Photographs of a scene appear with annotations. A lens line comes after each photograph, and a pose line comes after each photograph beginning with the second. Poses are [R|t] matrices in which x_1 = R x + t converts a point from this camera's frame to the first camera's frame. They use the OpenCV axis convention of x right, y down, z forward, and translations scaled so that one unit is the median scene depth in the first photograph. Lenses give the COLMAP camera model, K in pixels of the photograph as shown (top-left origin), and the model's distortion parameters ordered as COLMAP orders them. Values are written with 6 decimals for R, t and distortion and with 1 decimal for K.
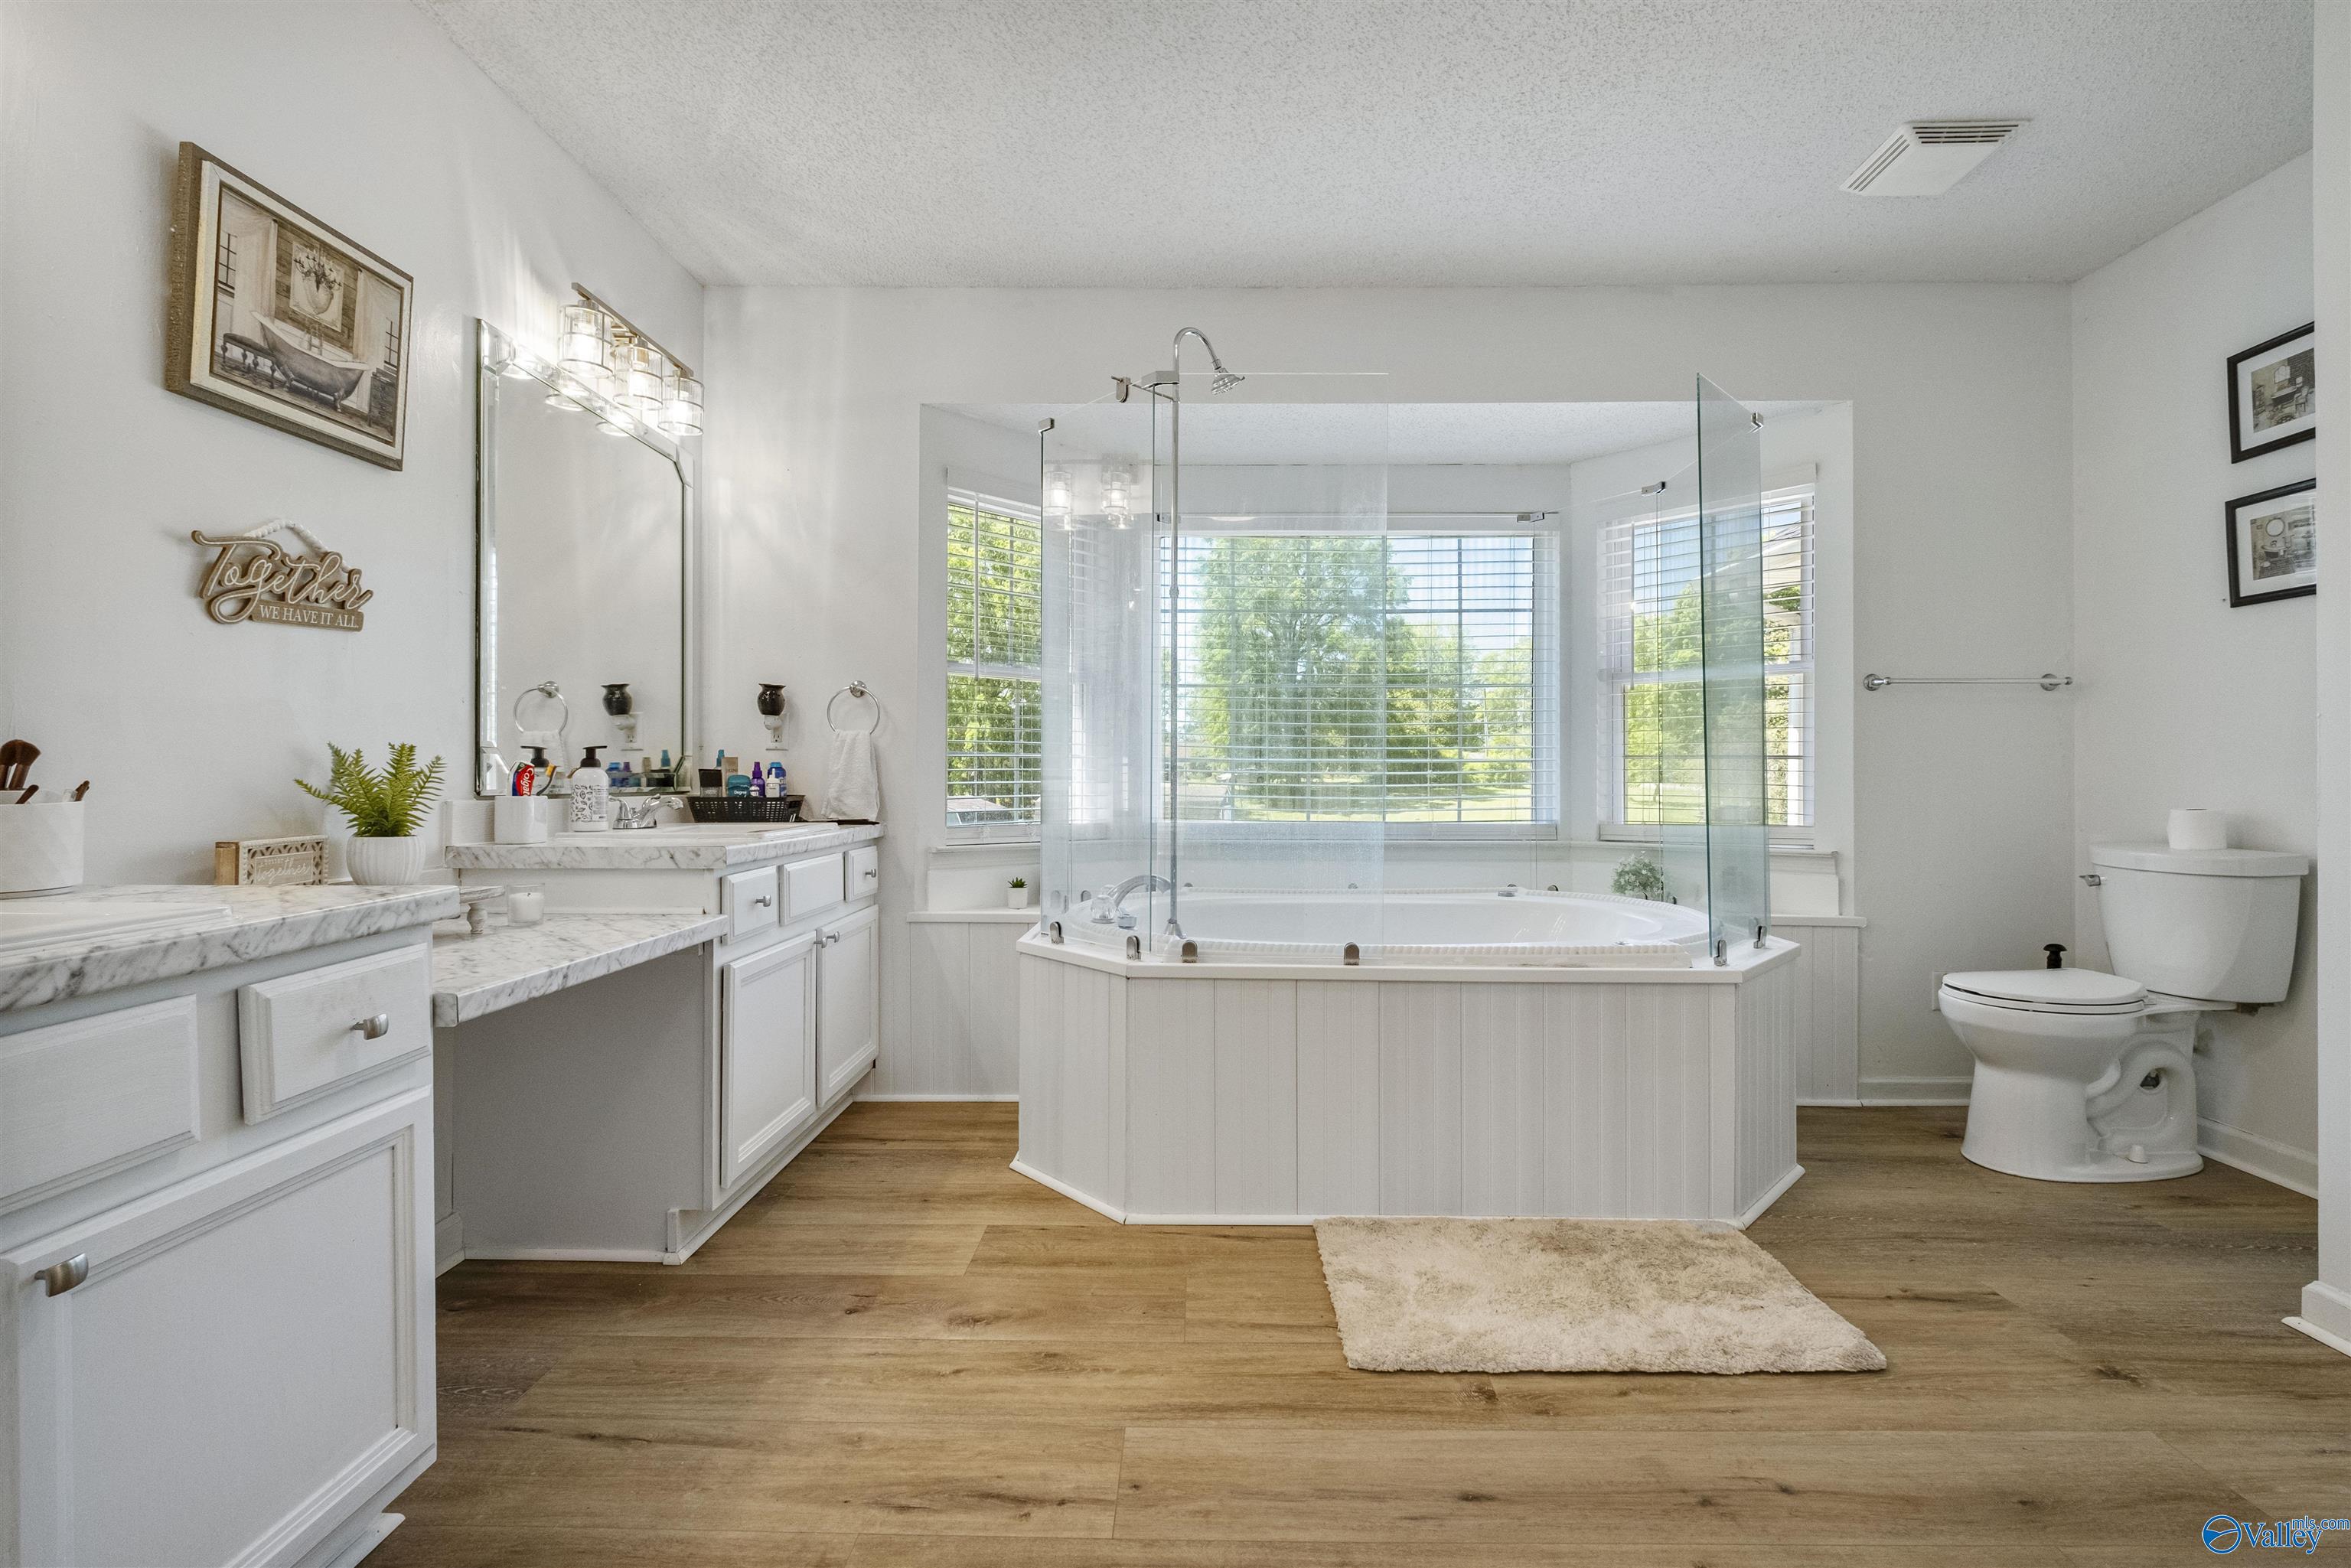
lens RADIAL K [[1029.2, 0, 1181.1], [0, 1029.2, 767.1], [0, 0, 1]] dist [0.011186, -0.009559]
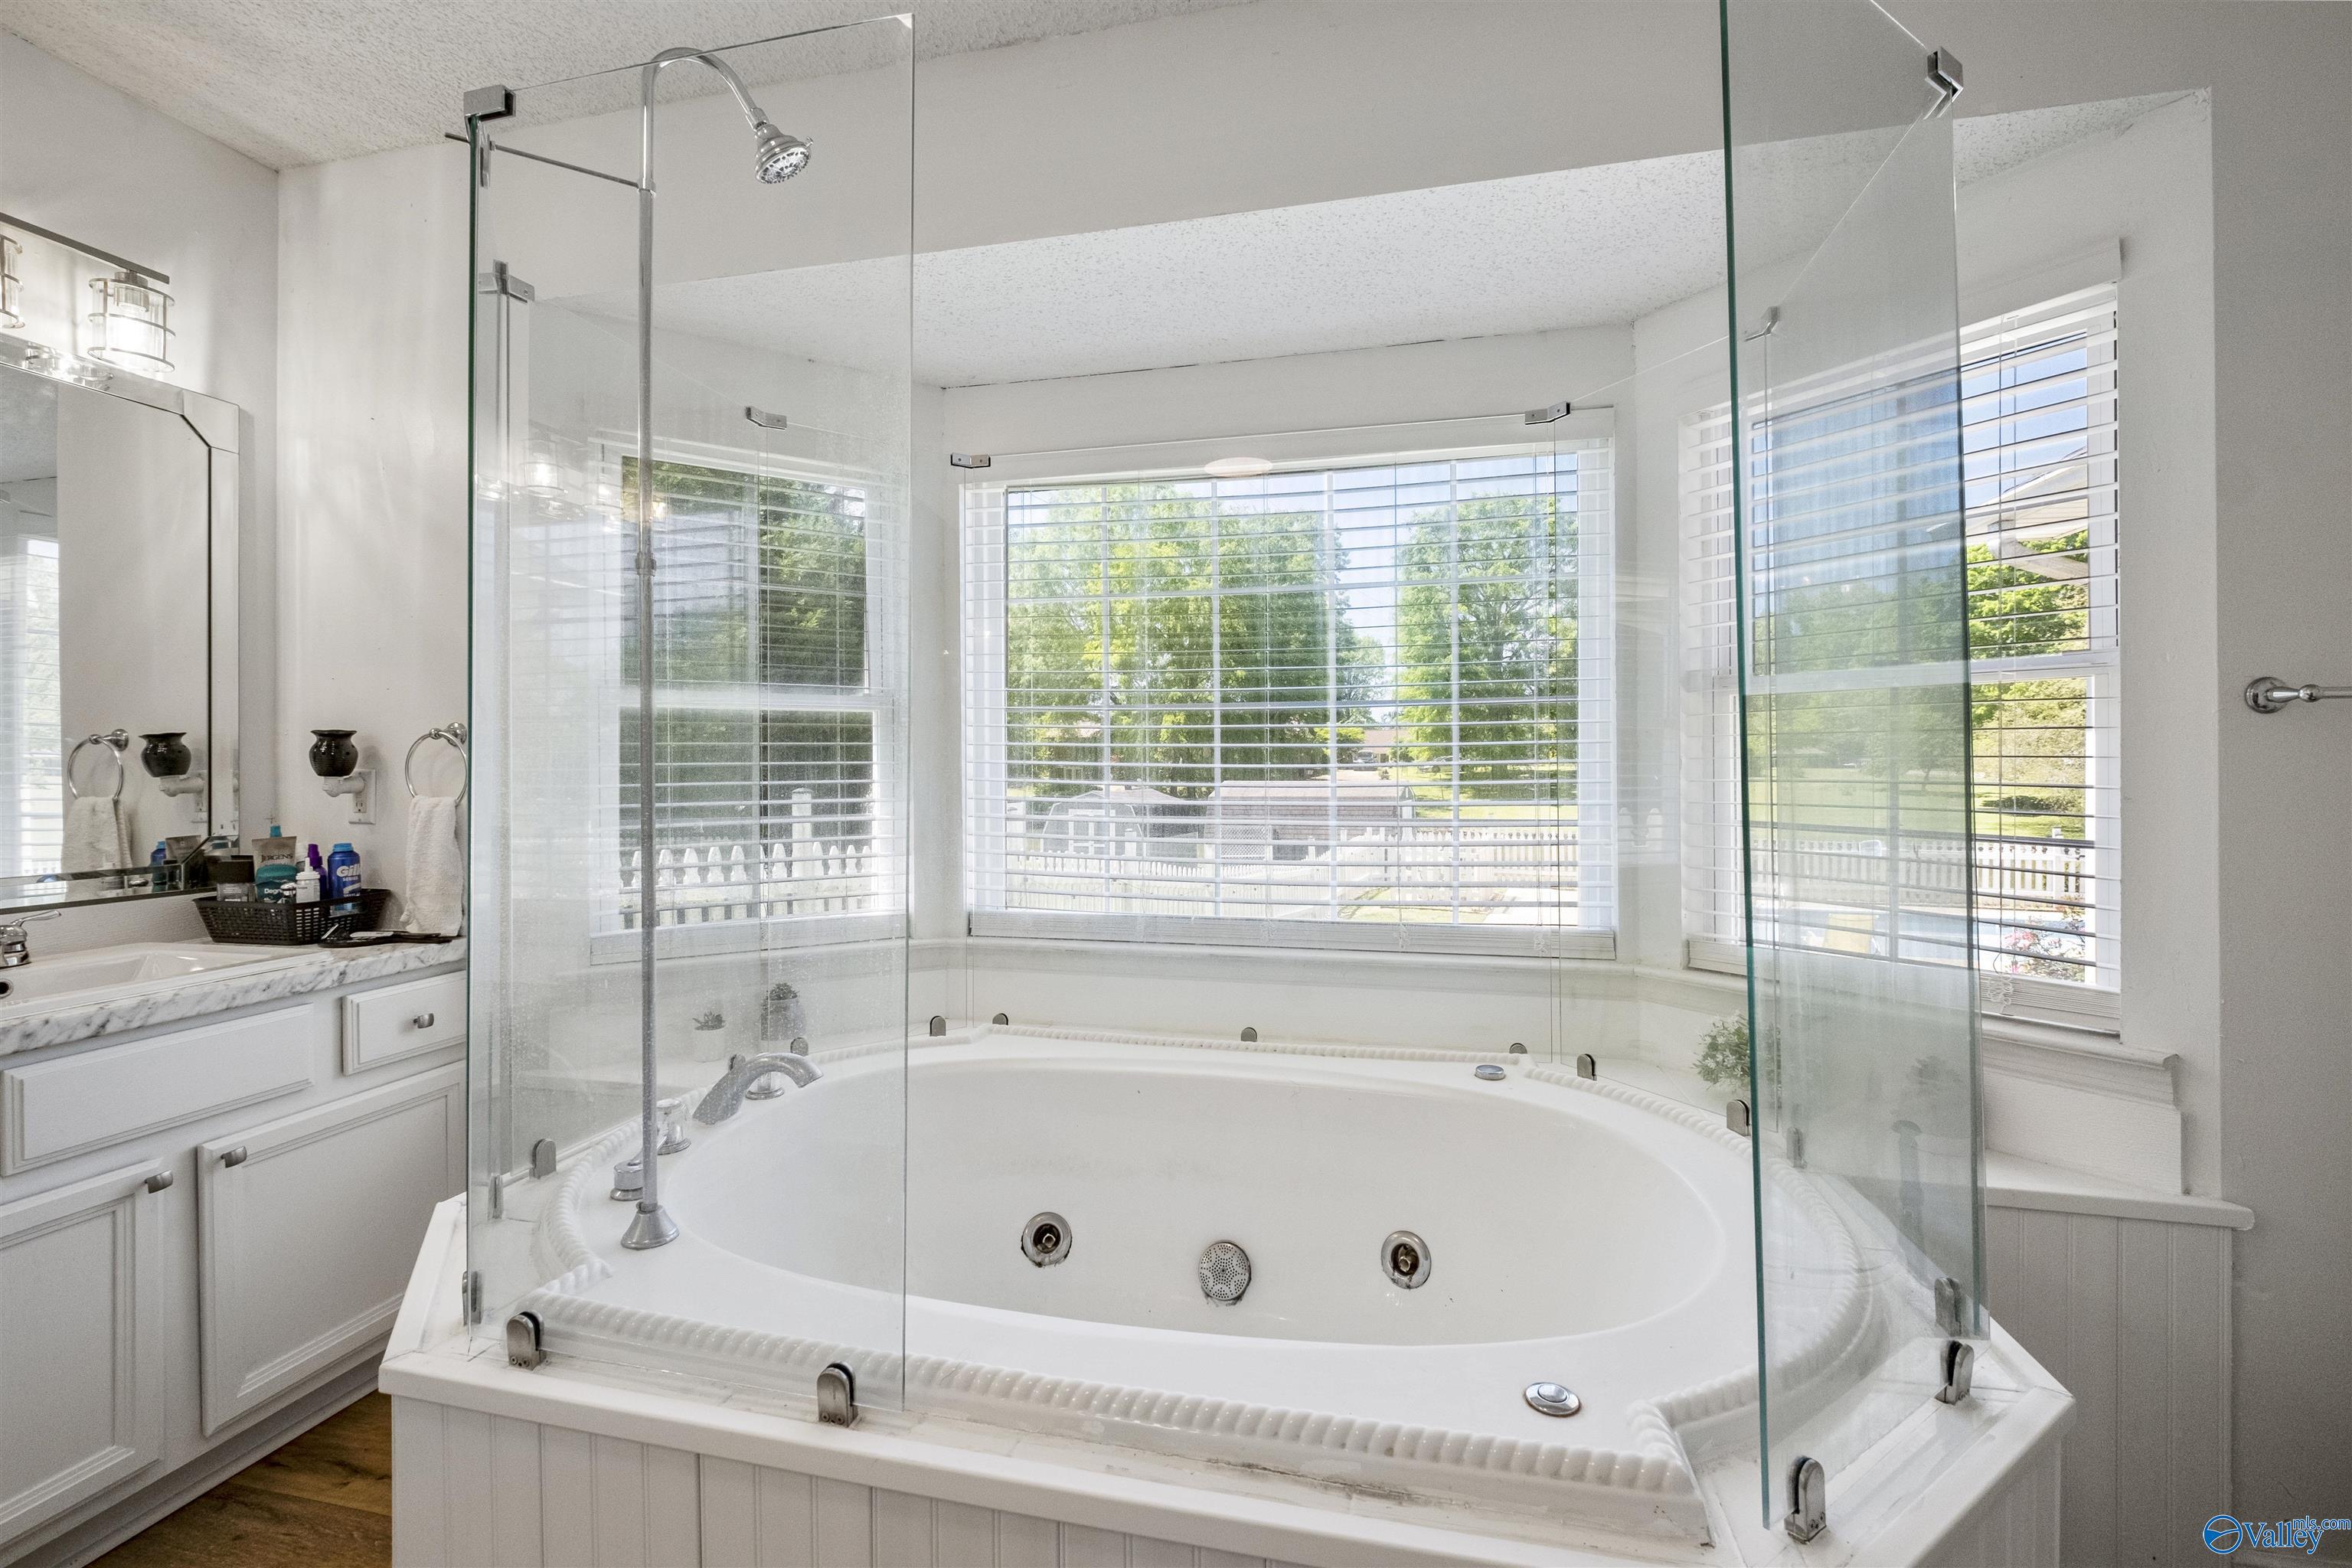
lens RADIAL K [[1004.1, 0, 1174.3], [0, 1004.1, 757.1], [0, 0, 1]] dist [-0.003975, -0.000309]
pose [[0.977489, -0.006932, -0.210873, 0.284895], [0.007610, 0.999968, 0.002401, -0.058951], [0.210850, -0.003952, 0.977510, 0.458052]]
